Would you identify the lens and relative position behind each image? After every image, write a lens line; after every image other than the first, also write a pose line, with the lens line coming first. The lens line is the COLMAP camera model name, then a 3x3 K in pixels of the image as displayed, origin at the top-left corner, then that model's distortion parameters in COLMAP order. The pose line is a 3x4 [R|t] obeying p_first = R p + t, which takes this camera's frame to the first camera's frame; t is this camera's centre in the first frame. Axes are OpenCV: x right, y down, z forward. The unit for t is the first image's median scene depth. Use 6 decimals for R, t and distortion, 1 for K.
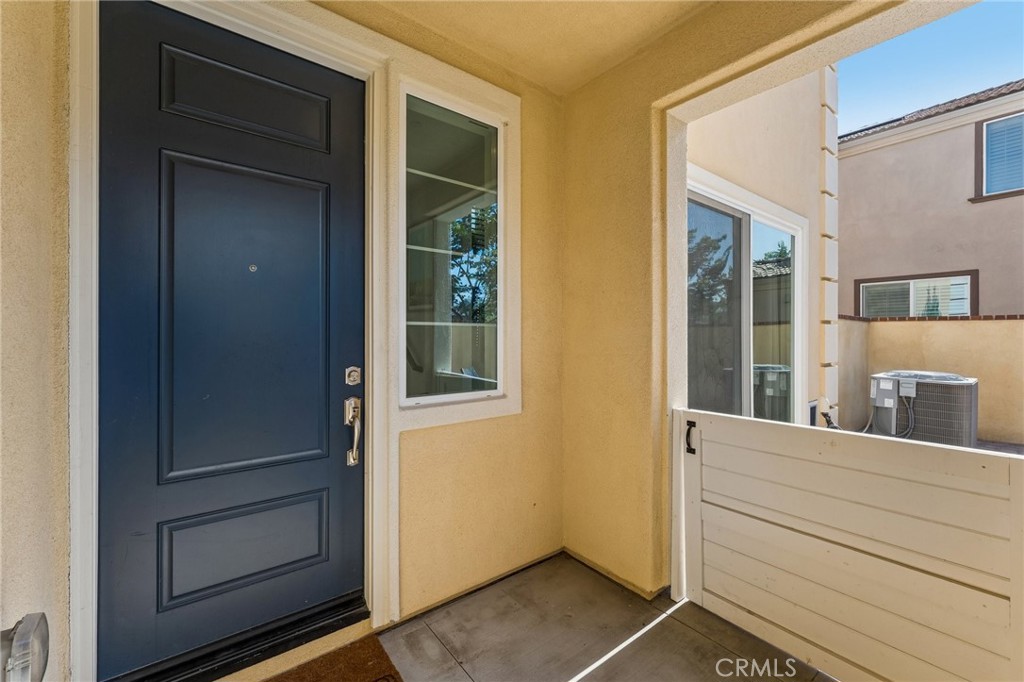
lens RADIAL K [[409.3, 0, 514.8], [0, 409.3, 336.6], [0, 0, 1]] dist [-0.000686, -0.000496]
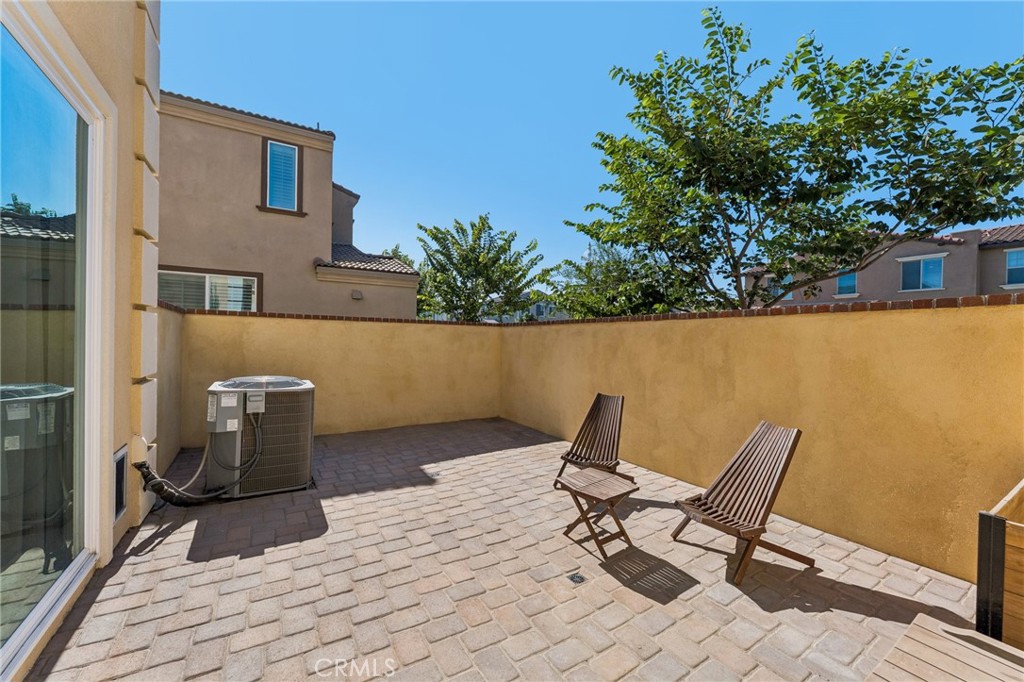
lens RADIAL K [[409.3, 0, 512.2], [0, 409.3, 342.8], [0, 0, 1]] dist [-0.000686, -0.000496]
pose [[0.115037, -0.008598, 0.993324, 0.231889], [-0.014946, 0.999834, 0.010385, 0.000827], [-0.993249, -0.016041, 0.114889, 0.392851]]
